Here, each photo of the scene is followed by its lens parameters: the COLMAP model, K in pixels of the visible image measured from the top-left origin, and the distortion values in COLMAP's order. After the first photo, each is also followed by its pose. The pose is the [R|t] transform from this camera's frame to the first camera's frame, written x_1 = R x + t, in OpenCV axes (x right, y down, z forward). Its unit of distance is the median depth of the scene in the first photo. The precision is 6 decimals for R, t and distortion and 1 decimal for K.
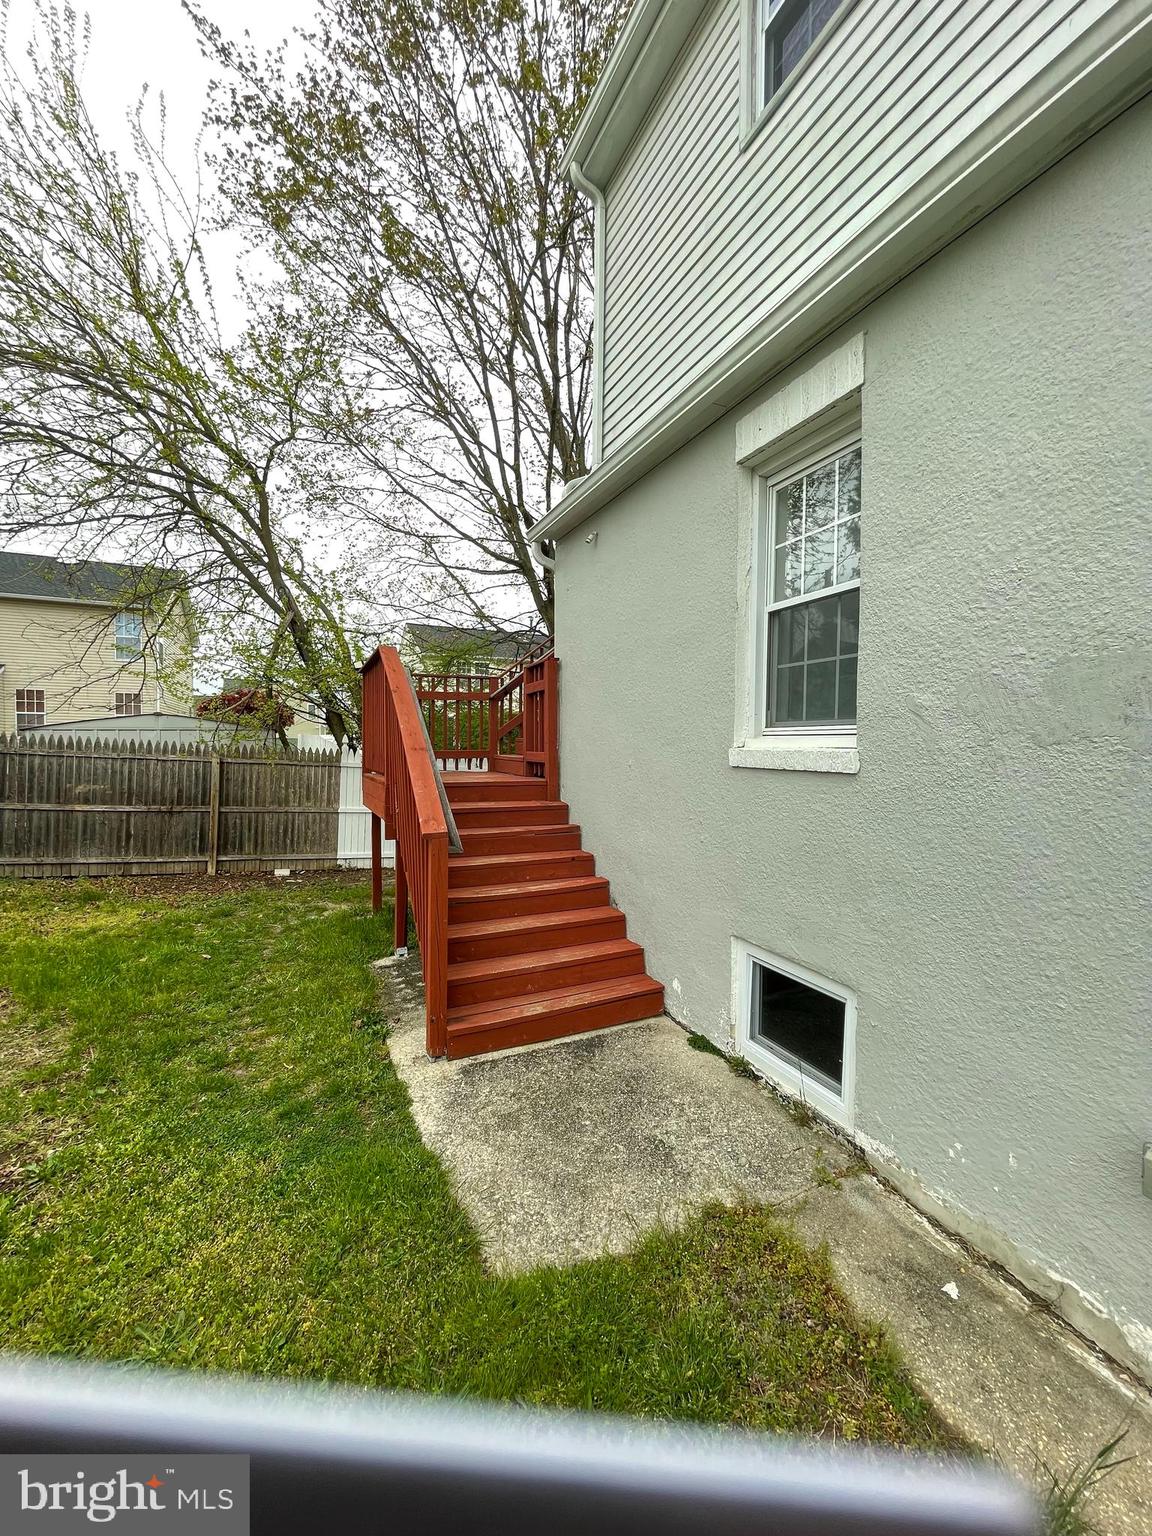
lens RADIAL K [[622.6, 0, 586.0], [0, 622.6, 766.0], [0, 0, 1]] dist [-0.002888, -0.000235]
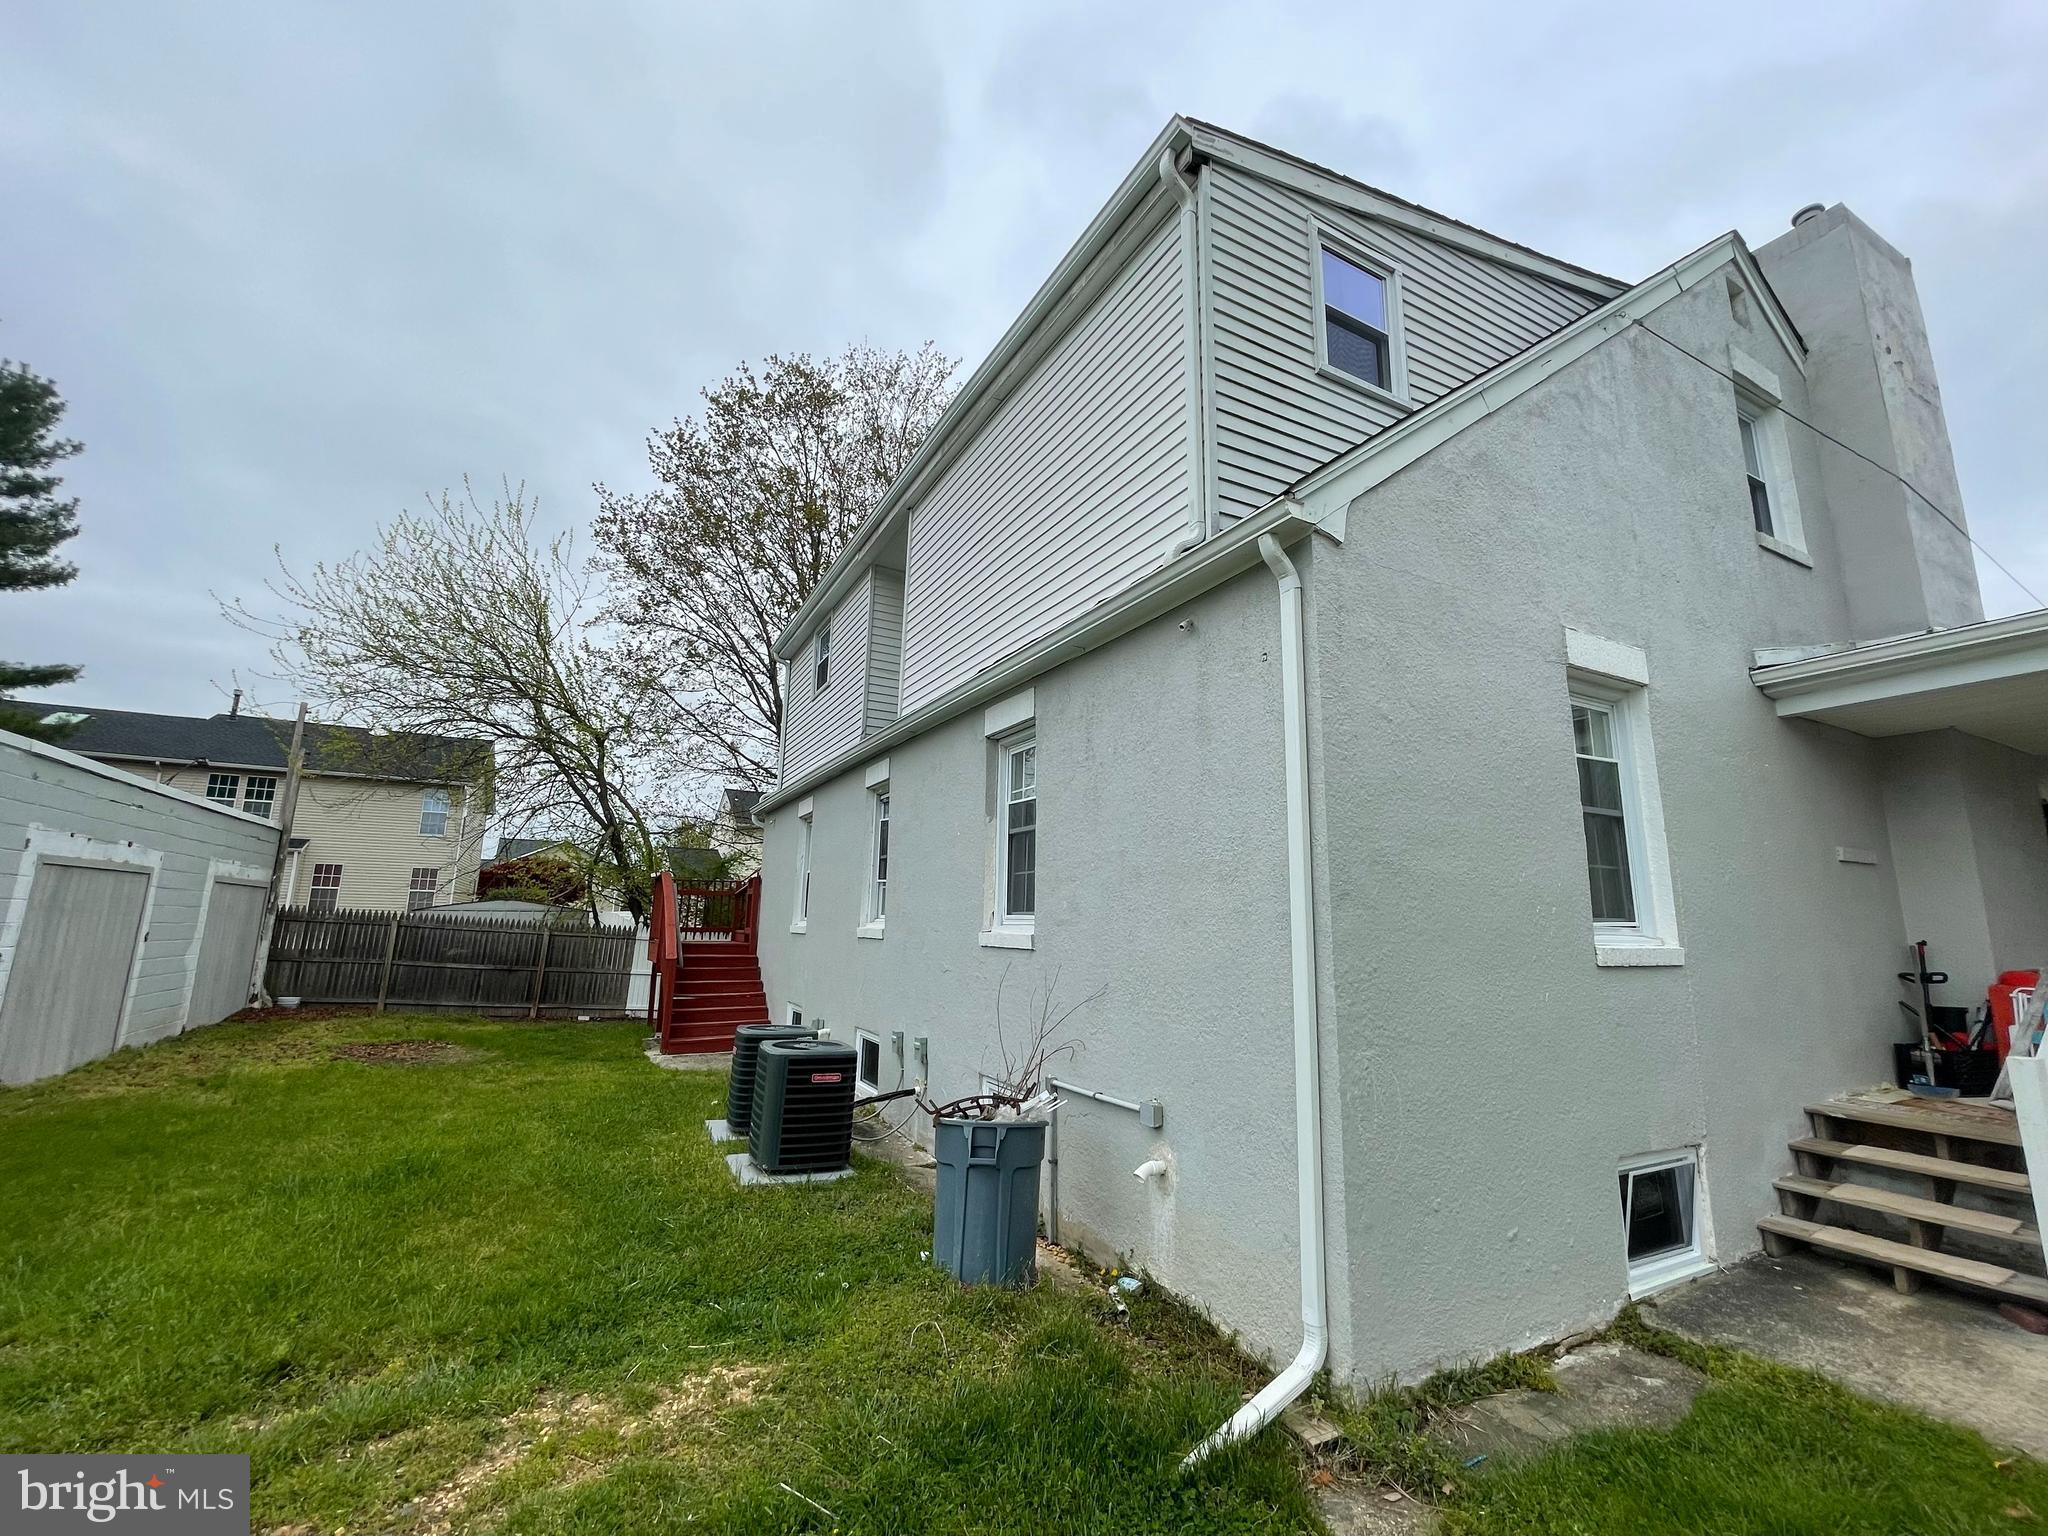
lens RADIAL K [[830.1, 0, 1013.9], [0, 830.1, 768.8], [0, 0, 1]] dist [-0.002888, -0.000235]
pose [[0.999018, 0.018379, 0.040323, 0.367523], [-0.009060, 0.975427, -0.220138, 0.029487], [-0.043378, 0.219556, 0.974635, -0.925752]]
